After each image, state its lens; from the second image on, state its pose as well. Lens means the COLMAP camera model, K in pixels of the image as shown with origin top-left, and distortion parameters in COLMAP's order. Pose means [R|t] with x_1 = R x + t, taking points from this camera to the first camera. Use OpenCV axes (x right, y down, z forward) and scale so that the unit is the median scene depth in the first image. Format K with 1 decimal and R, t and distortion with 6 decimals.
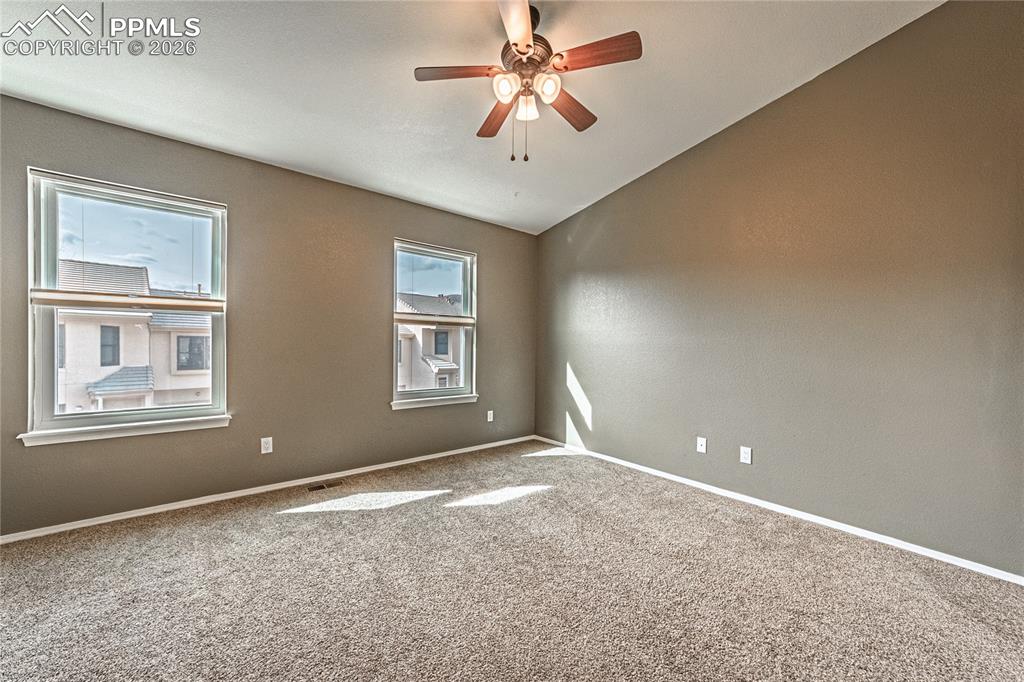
lens RADIAL K [[379.0, 0, 518.8], [0, 379.0, 347.5], [0, 0, 1]] dist [0.000361, -0.000112]
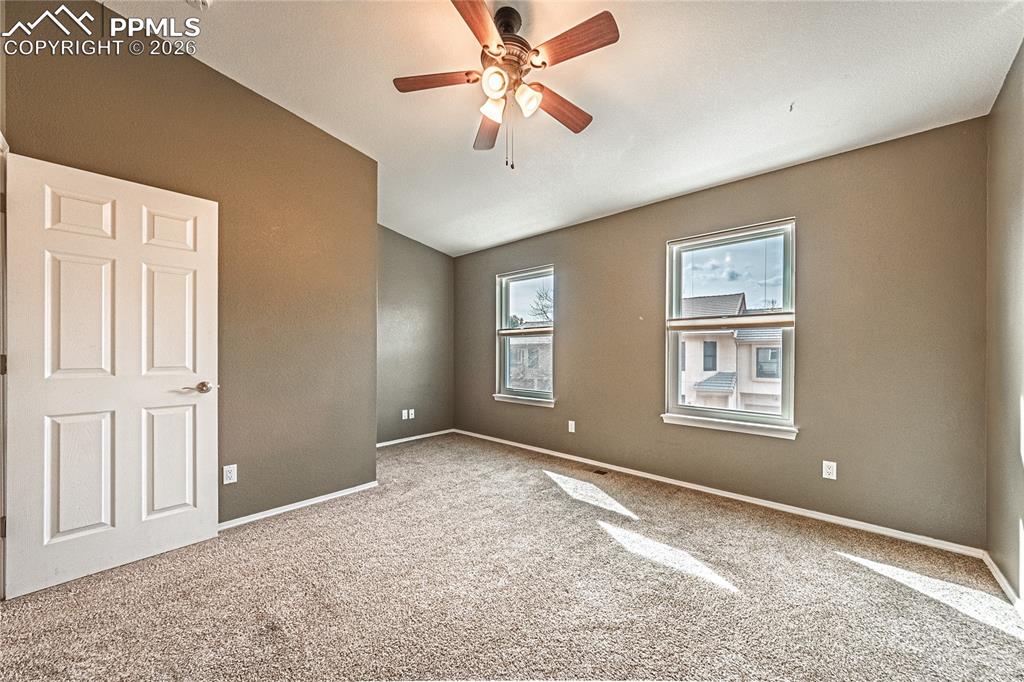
lens RADIAL K [[363.6, 0, 511.7], [0, 363.6, 382.5], [0, 0, 1]] dist [-0.000075, -0.000041]
pose [[0.146416, 0.074214, -0.986435, 0.127635], [-0.009454, 0.997241, 0.073623, 0.000481], [0.989178, -0.001454, 0.146714, 0.126970]]
